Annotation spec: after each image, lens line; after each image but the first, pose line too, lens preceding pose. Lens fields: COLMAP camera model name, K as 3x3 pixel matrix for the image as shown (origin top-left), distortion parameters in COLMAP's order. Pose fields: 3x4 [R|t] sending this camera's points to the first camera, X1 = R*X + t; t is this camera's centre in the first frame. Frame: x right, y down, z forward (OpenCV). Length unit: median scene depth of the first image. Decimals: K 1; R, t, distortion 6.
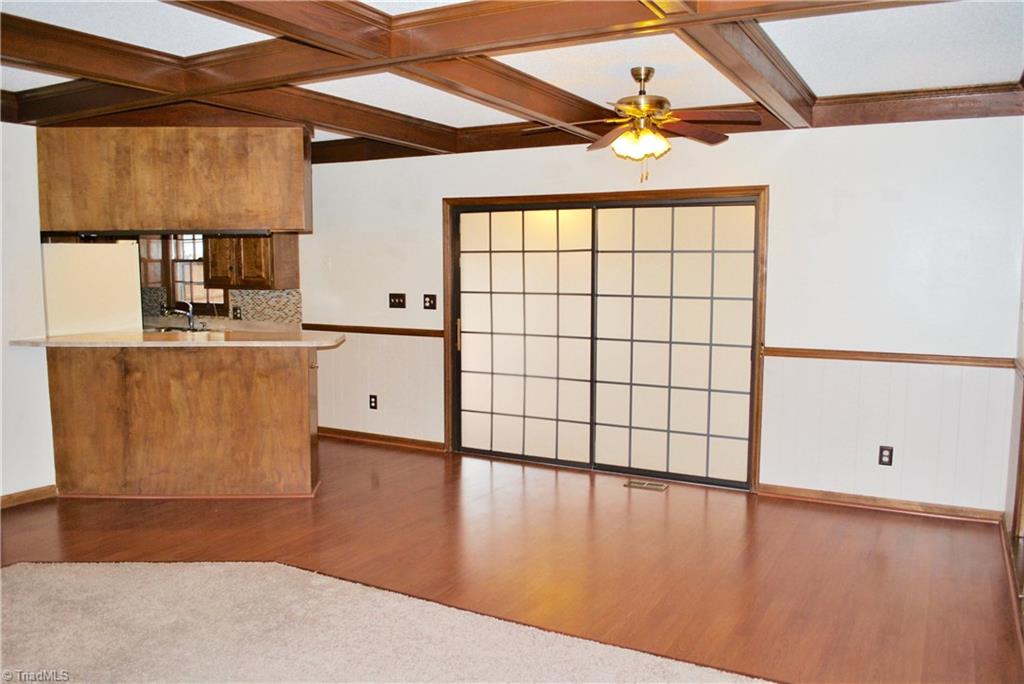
lens RADIAL K [[801.8, 0, 509.6], [0, 801.8, 343.2], [0, 0, 1]] dist [-0.079344, -0.002999]
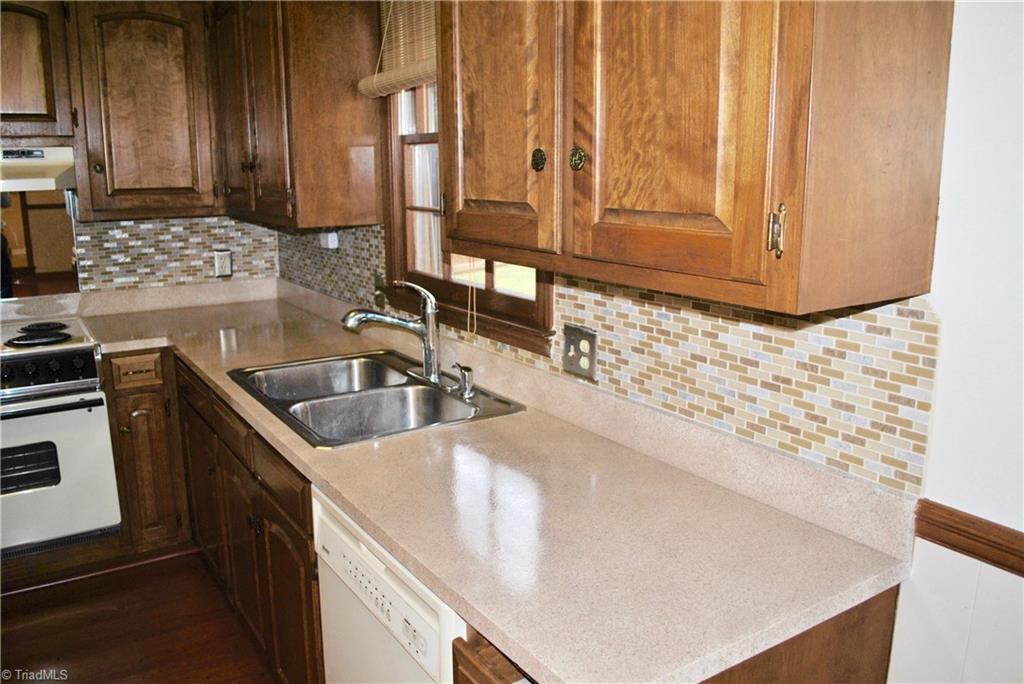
lens RADIAL K [[801.8, 0, 515.3], [0, 801.8, 337.3], [0, 0, 1]] dist [-0.079344, -0.002999]
pose [[0.888164, 0.095810, -0.449427, -0.369551], [-0.046371, 0.991717, 0.119776, -0.103994], [0.457180, -0.085541, 0.885251, 1.141636]]
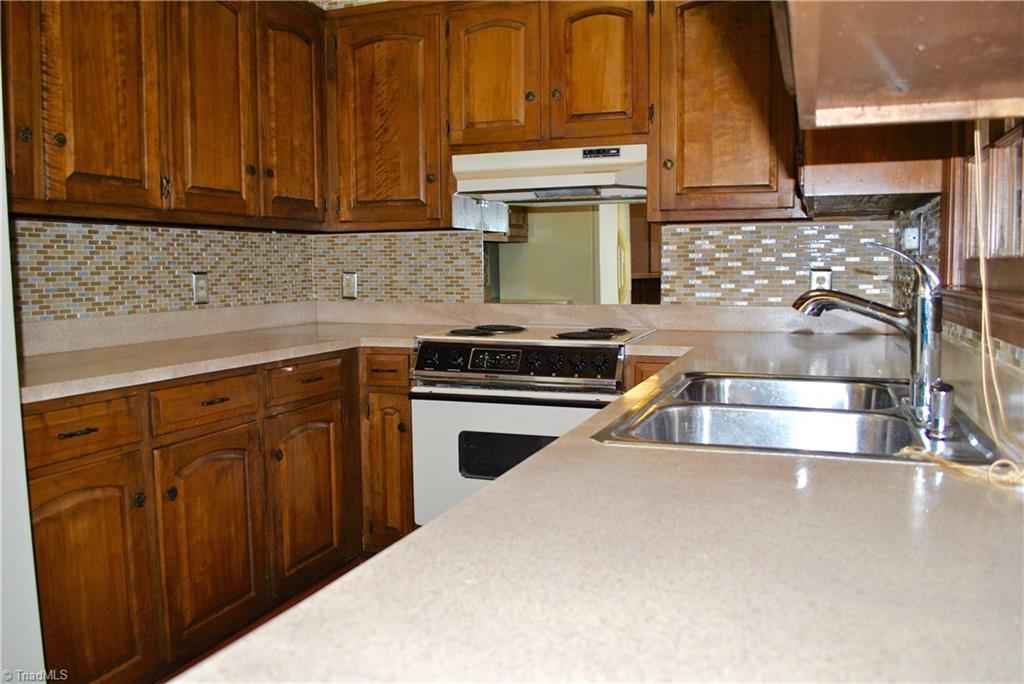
lens RADIAL K [[801.8, 0, 503.8], [0, 801.8, 344.9], [0, 0, 1]] dist [-0.079344, -0.002999]
pose [[0.137025, 0.094259, -0.986073, -0.374855], [-0.091481, 0.992412, 0.082152, -0.056875], [0.986334, 0.078950, 0.144608, 1.334759]]
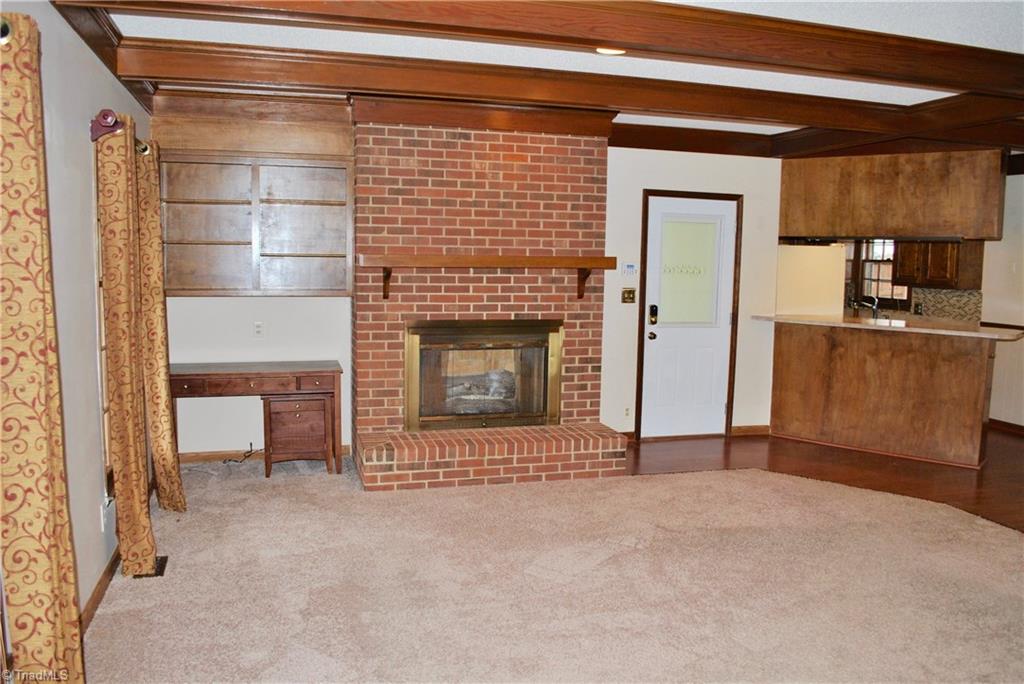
lens RADIAL K [[801.8, 0, 512.0], [0, 801.8, 344.6], [0, 0, 1]] dist [-0.079344, -0.002999]
pose [[0.709340, 0.086794, -0.699502, 0.045115], [-0.085530, 0.995656, 0.036808, 0.030584], [0.699658, 0.033719, 0.713682, -0.287215]]
